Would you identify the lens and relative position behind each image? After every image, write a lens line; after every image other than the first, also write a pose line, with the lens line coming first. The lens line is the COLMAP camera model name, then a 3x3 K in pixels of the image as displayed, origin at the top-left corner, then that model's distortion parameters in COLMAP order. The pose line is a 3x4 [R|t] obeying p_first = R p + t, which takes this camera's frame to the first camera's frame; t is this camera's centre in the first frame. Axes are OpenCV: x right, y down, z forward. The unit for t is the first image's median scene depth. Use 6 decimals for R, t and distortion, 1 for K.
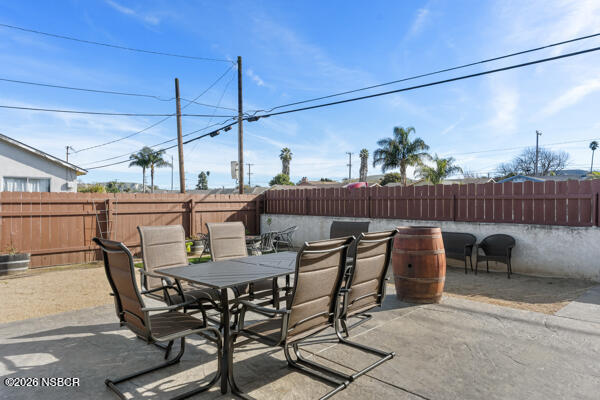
lens RADIAL K [[367.1, 0, 299.8], [0, 367.1, 200.5], [0, 0, 1]] dist [-0.017505, 0.000797]
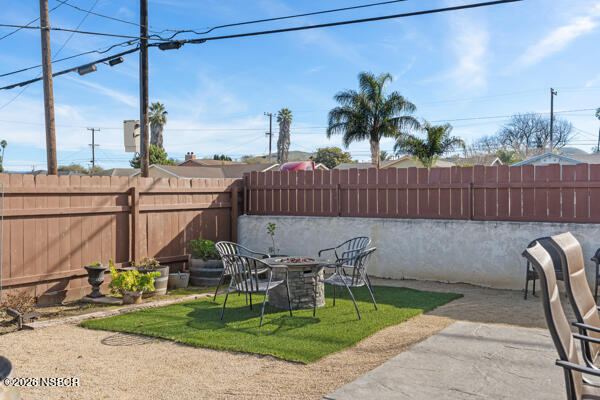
lens RADIAL K [[593.6, 0, 295.7], [0, 593.6, 201.3], [0, 0, 1]] dist [-0.001636, 0.000000]
pose [[0.975570, -0.004163, 0.219650, -0.140292], [0.000595, 0.999867, 0.016308, 0.001232], [-0.219689, -0.015779, 0.975442, 0.070793]]
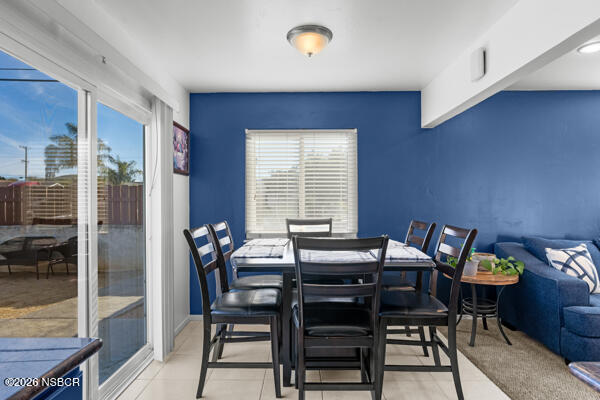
lens RADIAL K [[349.1, 0, 296.2], [0, 349.1, 202.2], [0, 0, 1]] dist [-0.025380, -0.000933]
pose [[0.711350, 0.001604, 0.702836, 0.094137], [-0.000650, 0.999998, -0.001625, -0.000233], [-0.702837, 0.000699, 0.711350, -0.038493]]
